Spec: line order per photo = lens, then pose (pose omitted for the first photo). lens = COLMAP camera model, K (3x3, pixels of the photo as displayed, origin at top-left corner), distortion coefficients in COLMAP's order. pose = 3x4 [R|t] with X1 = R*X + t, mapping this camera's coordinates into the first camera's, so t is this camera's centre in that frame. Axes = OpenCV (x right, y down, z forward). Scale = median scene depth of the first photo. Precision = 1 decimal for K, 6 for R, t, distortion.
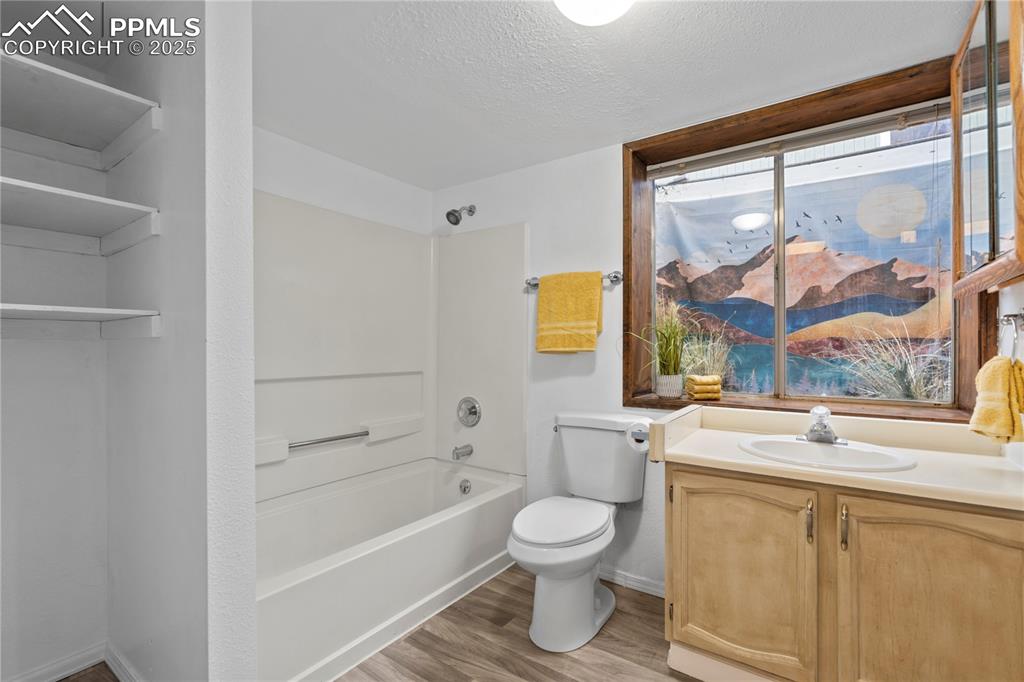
lens RADIAL K [[465.3, 0, 508.1], [0, 465.3, 344.1], [0, 0, 1]] dist [-0.004266, -0.000092]
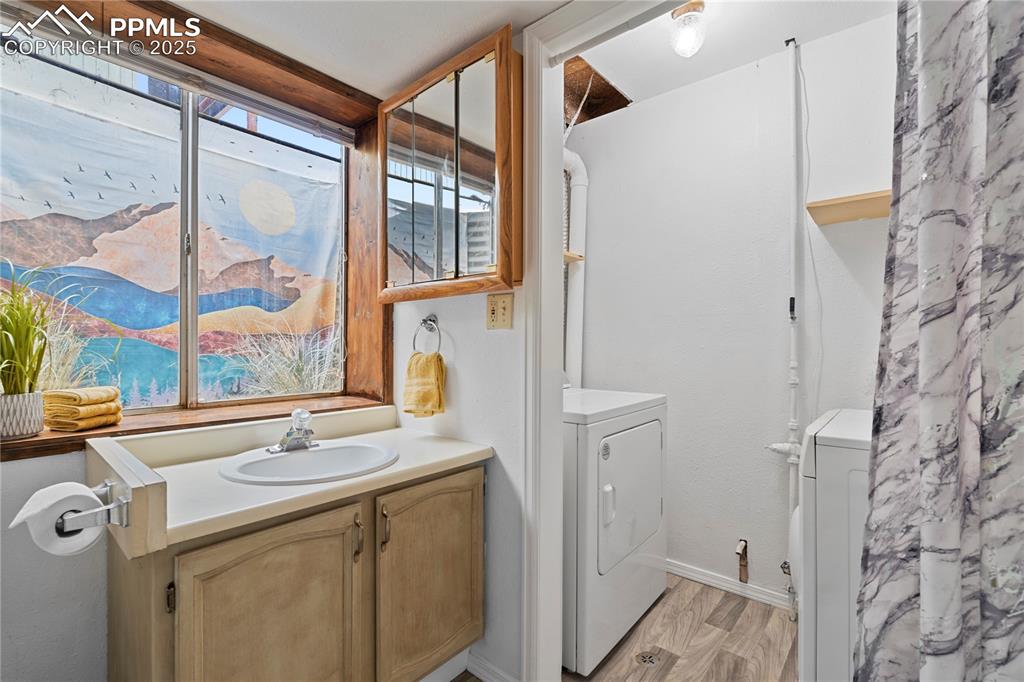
lens RADIAL K [[465.3, 0, 508.1], [0, 465.3, 344.1], [0, 0, 1]] dist [-0.004266, -0.000092]
pose [[0.094489, -0.001625, 0.995525, -0.124924], [-0.011735, 0.999927, 0.002746, 0.001086], [-0.995457, -0.011941, 0.094463, 0.367282]]
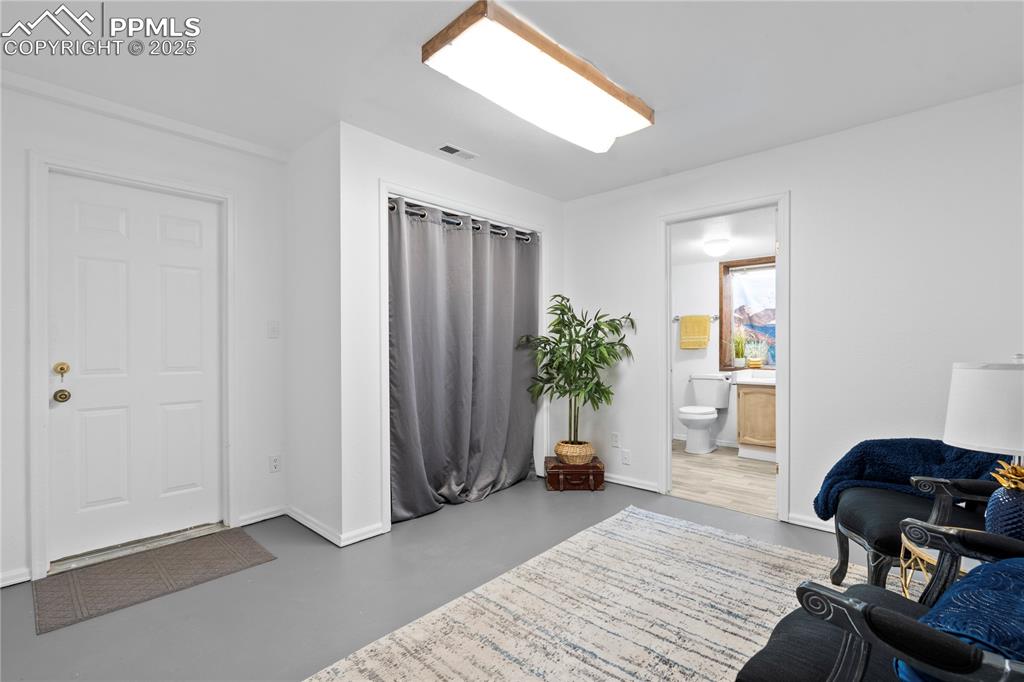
lens RADIAL K [[465.3, 0, 508.1], [0, 465.3, 344.1], [0, 0, 1]] dist [-0.004266, -0.000092]
pose [[0.989633, -0.001993, -0.143606, -0.489937], [0.002871, 0.999978, 0.005910, -0.022927], [0.143592, -0.006261, 0.989617, -1.541687]]
